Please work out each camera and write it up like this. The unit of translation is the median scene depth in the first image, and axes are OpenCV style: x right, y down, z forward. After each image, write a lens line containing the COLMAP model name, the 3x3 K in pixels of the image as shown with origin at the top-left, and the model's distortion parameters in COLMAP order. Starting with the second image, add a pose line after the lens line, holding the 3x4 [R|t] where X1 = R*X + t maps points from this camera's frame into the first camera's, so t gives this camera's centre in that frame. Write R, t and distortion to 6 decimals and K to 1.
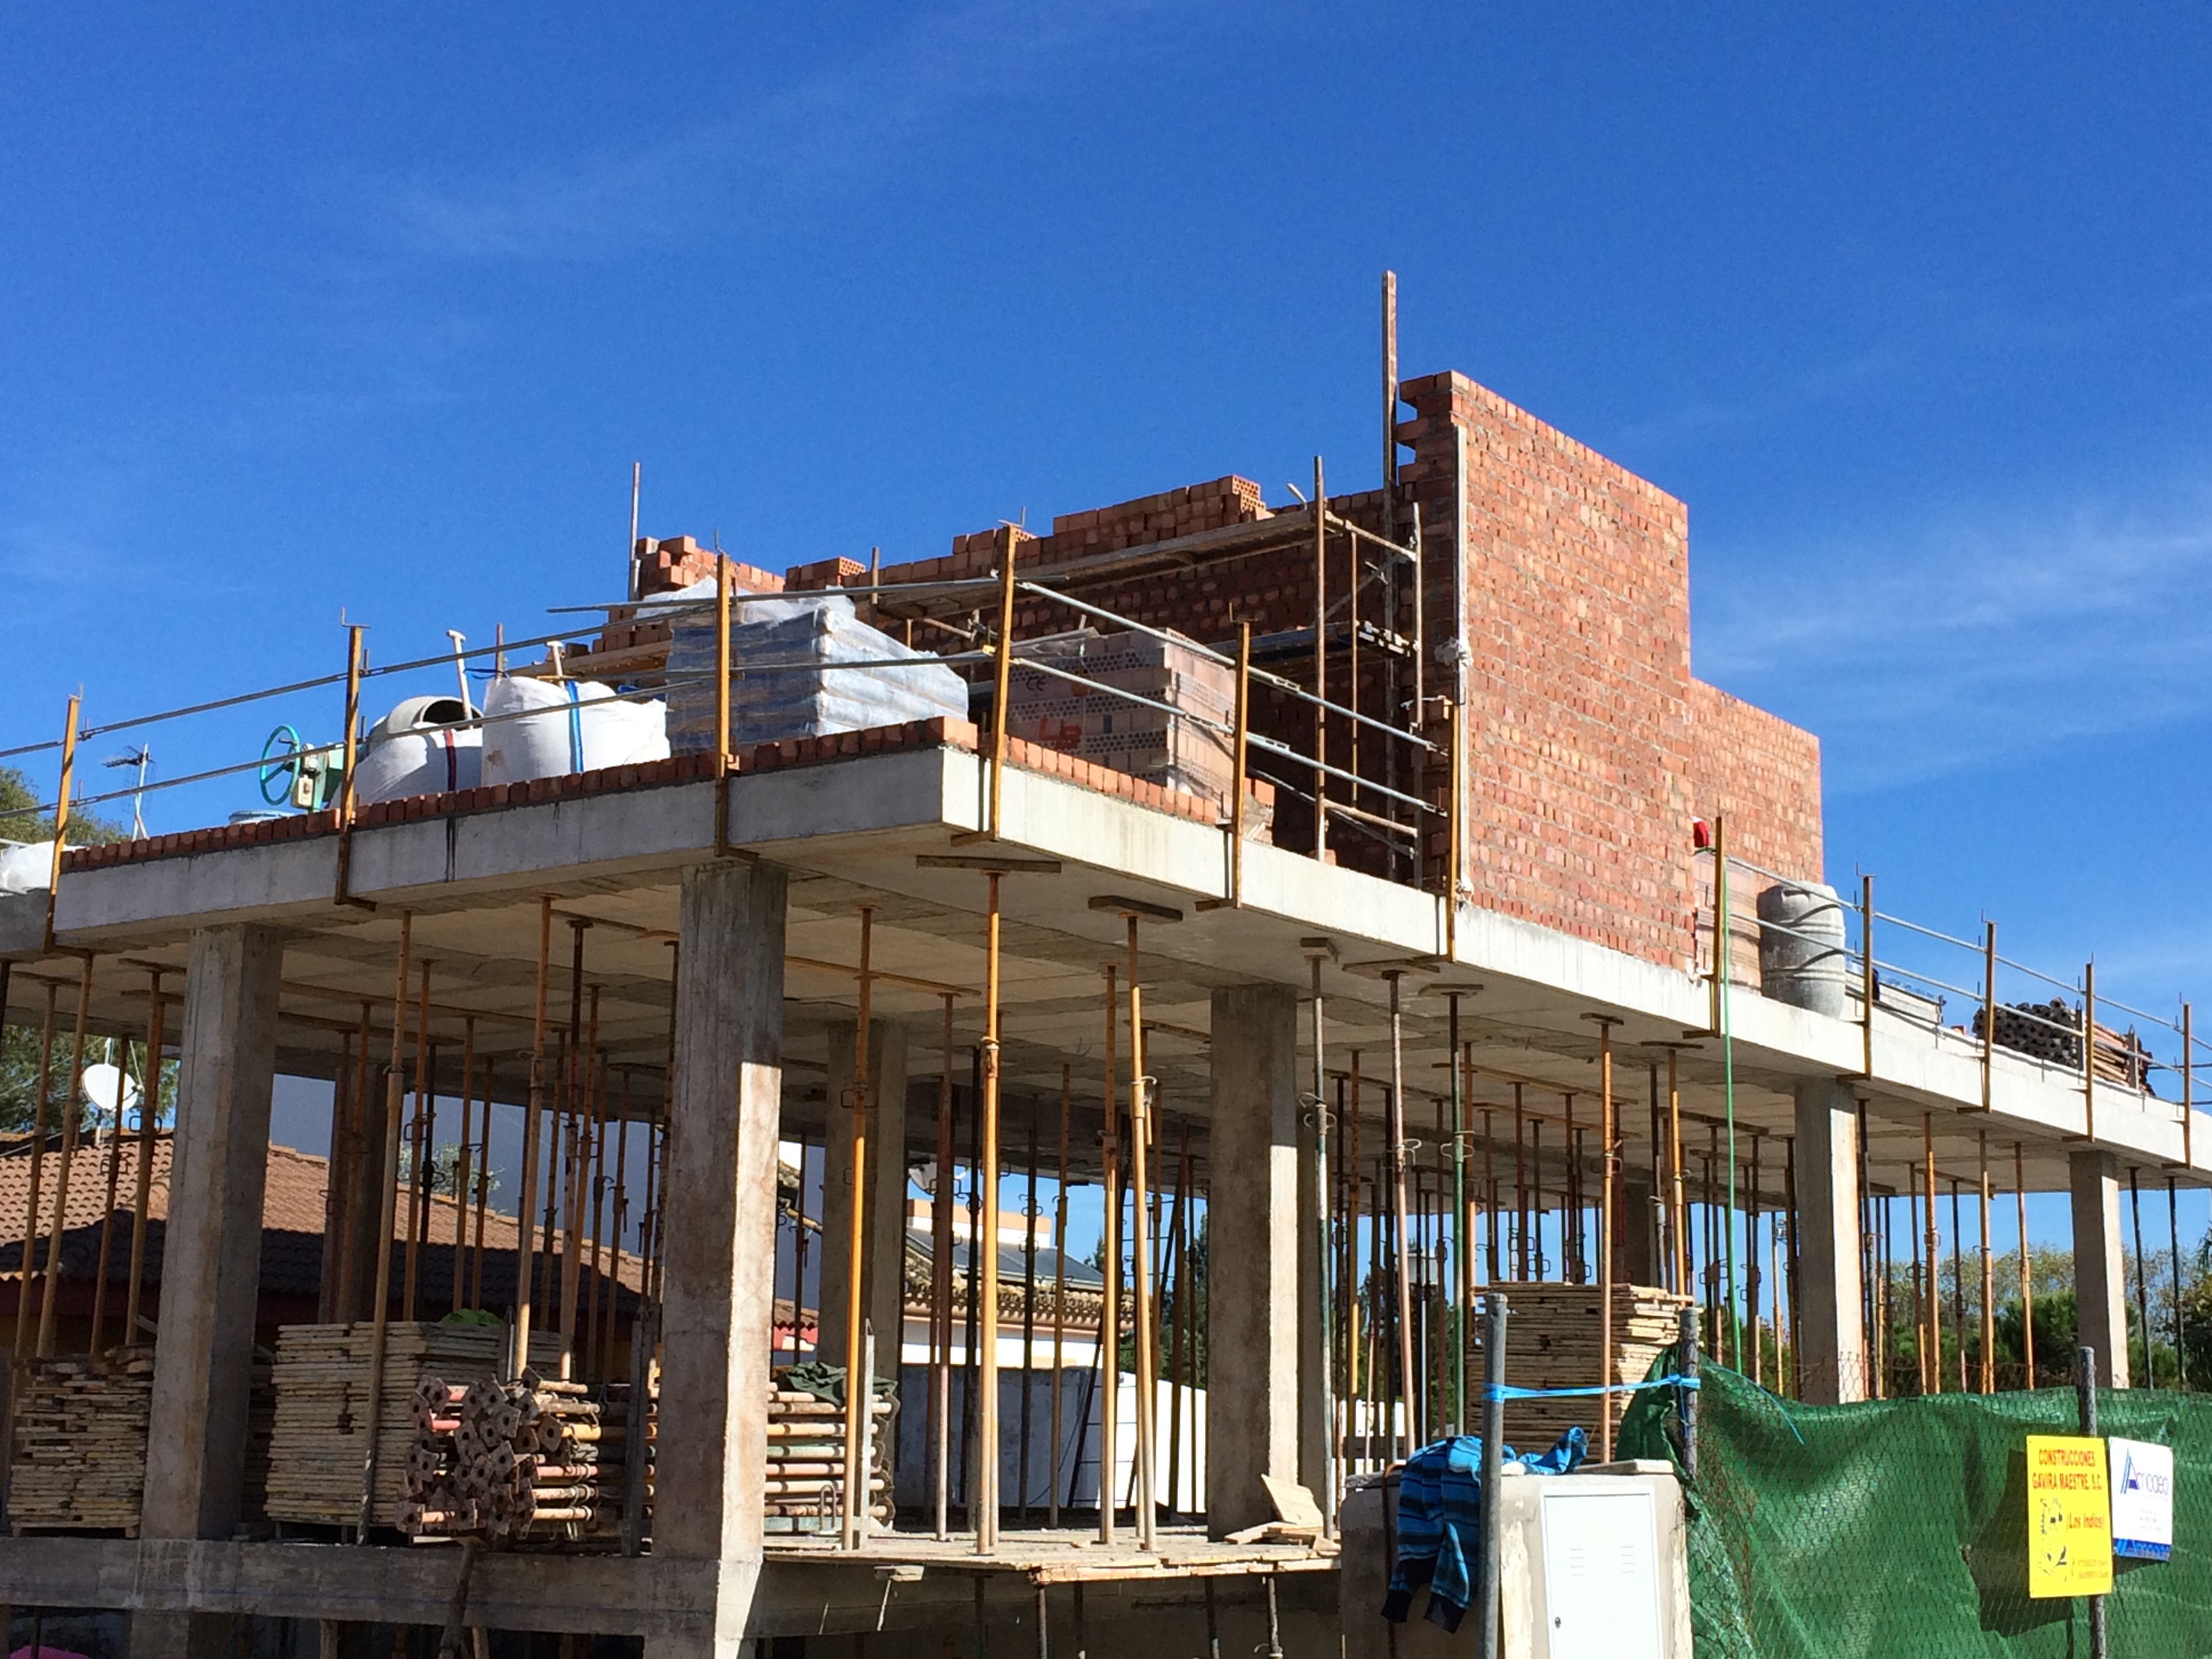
lens RADIAL K [[3139.1, 0, 1107.0], [0, 3139.1, 828.2], [0, 0, 1]] dist [0.040906, 0.000000]
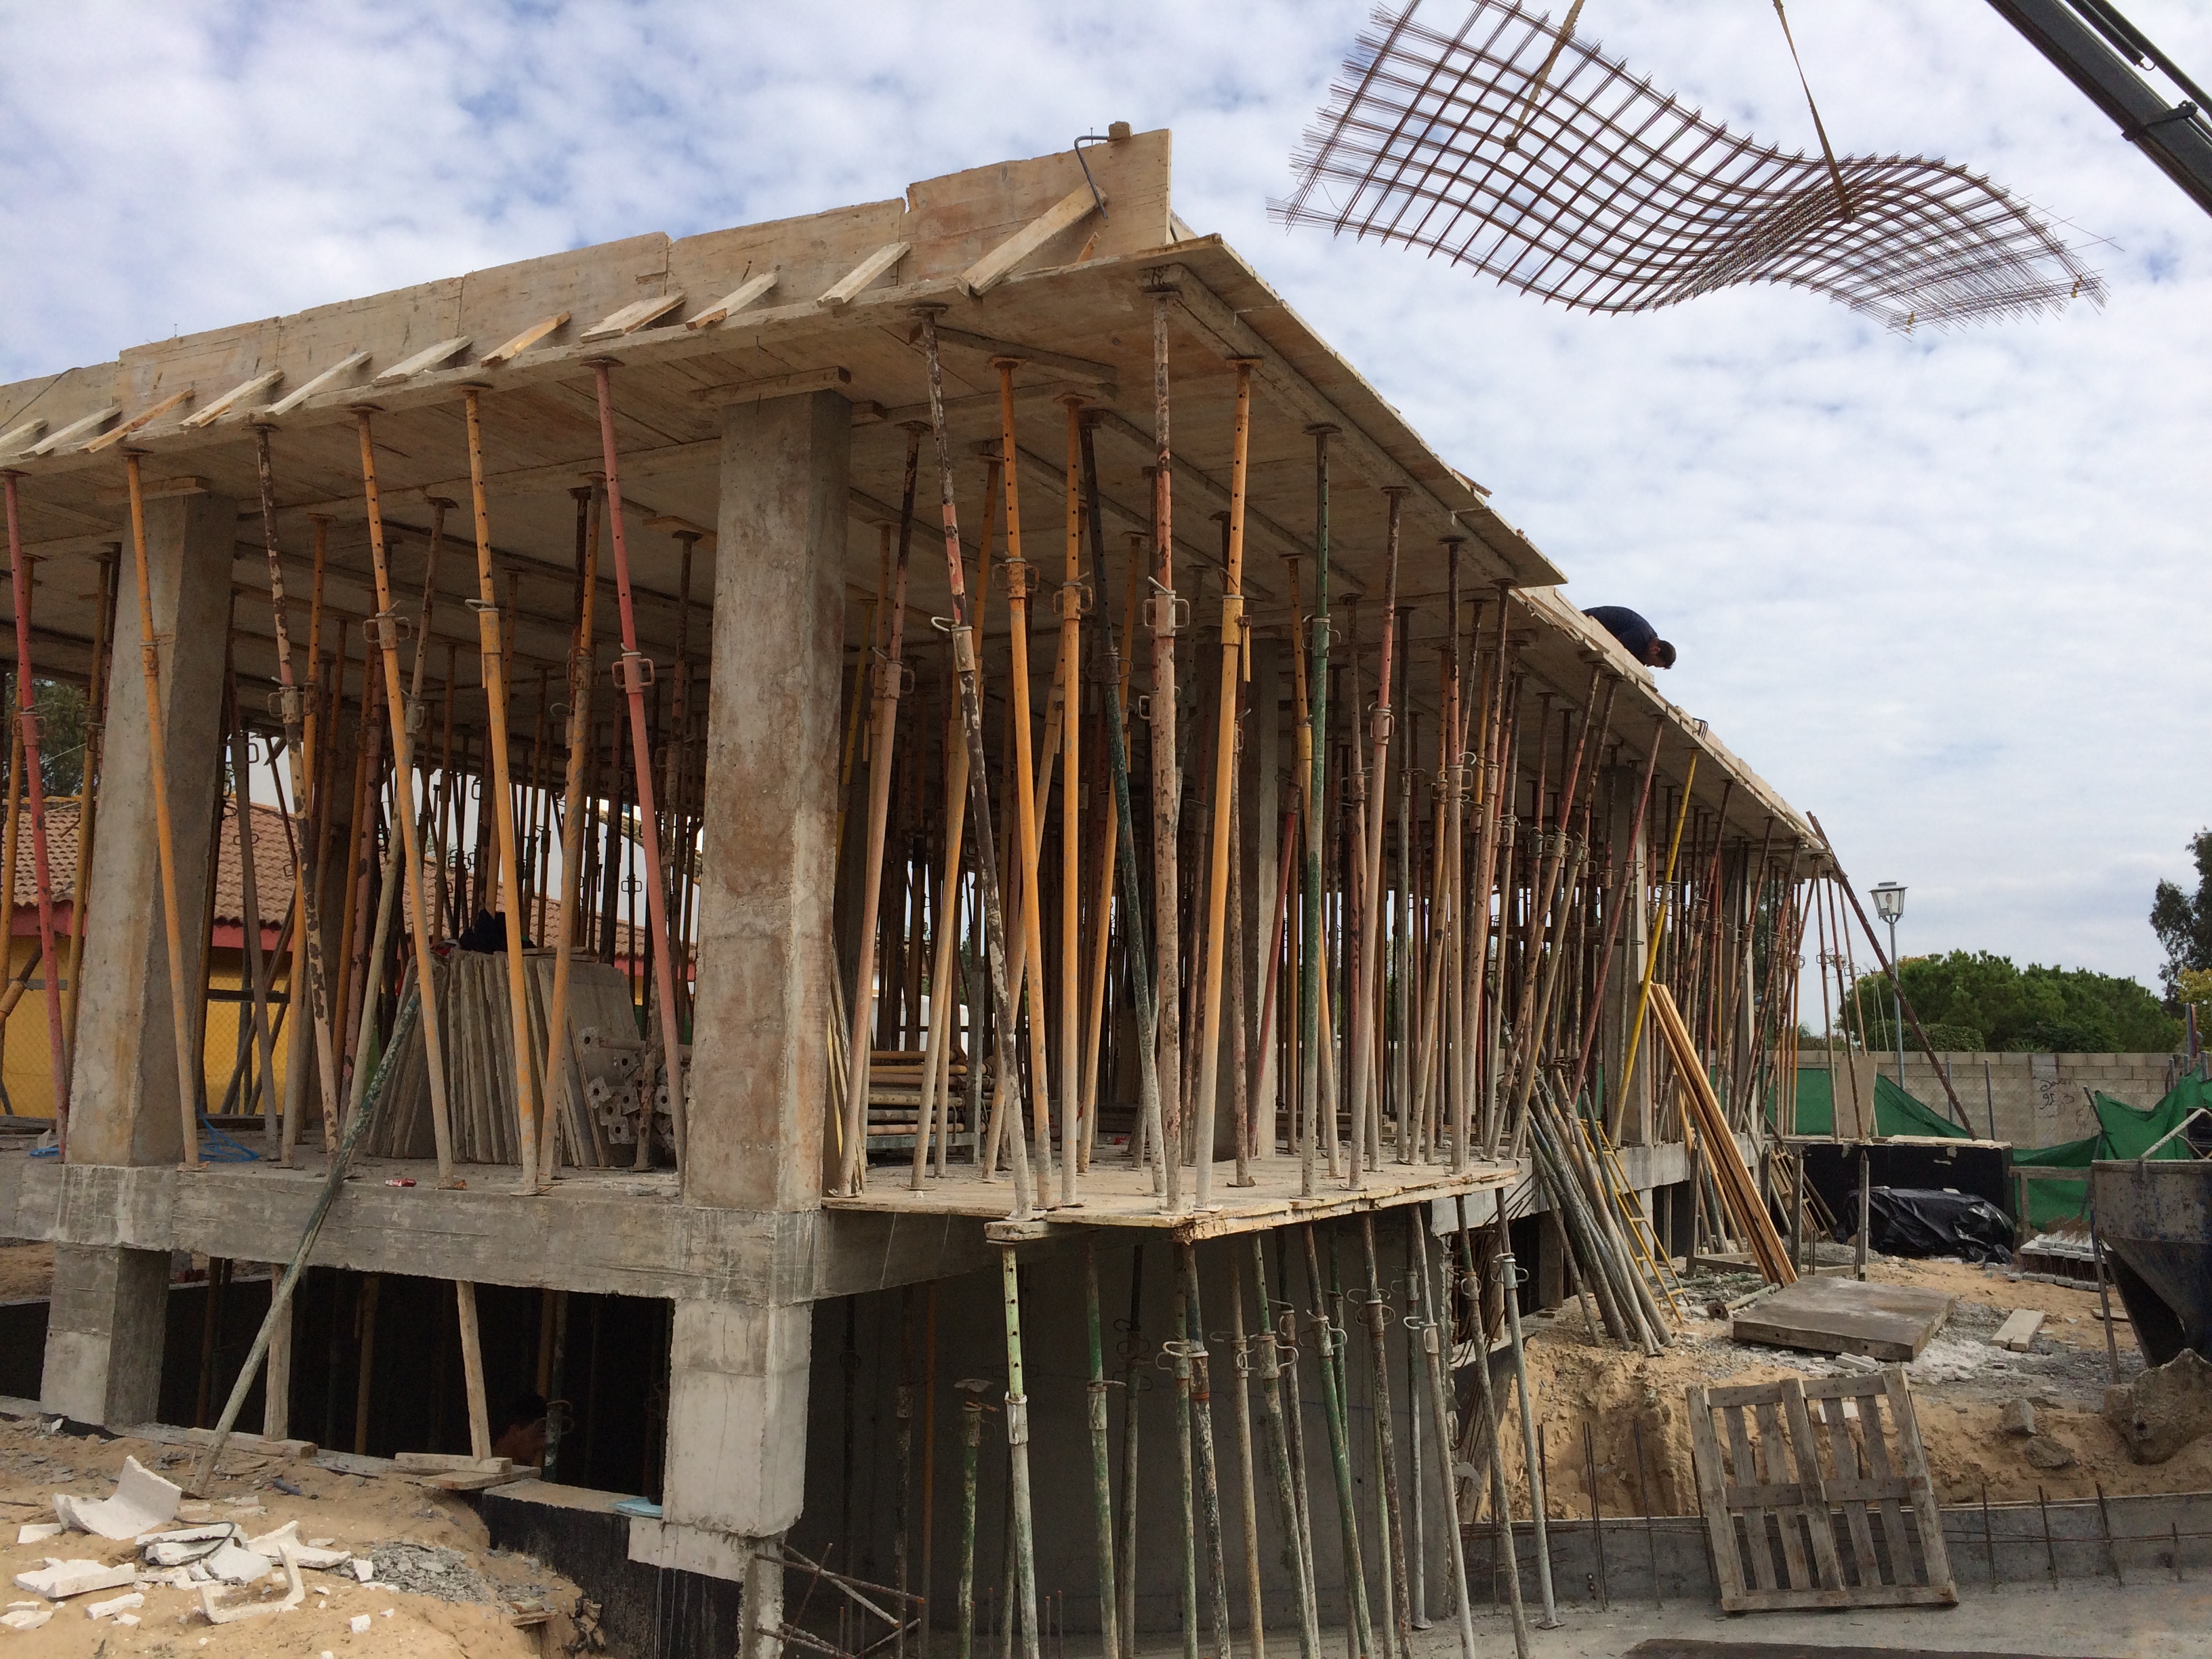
lens RADIAL K [[1895.8, 0, 1107.6], [0, 1895.8, 835.4], [0, 0, 1]] dist [0.084983, -0.090807]
pose [[0.990737, 0.024953, 0.133481, -0.092728], [-0.035953, 0.996094, 0.080642, 0.080804], [-0.130948, -0.084694, 0.987765, 0.444680]]
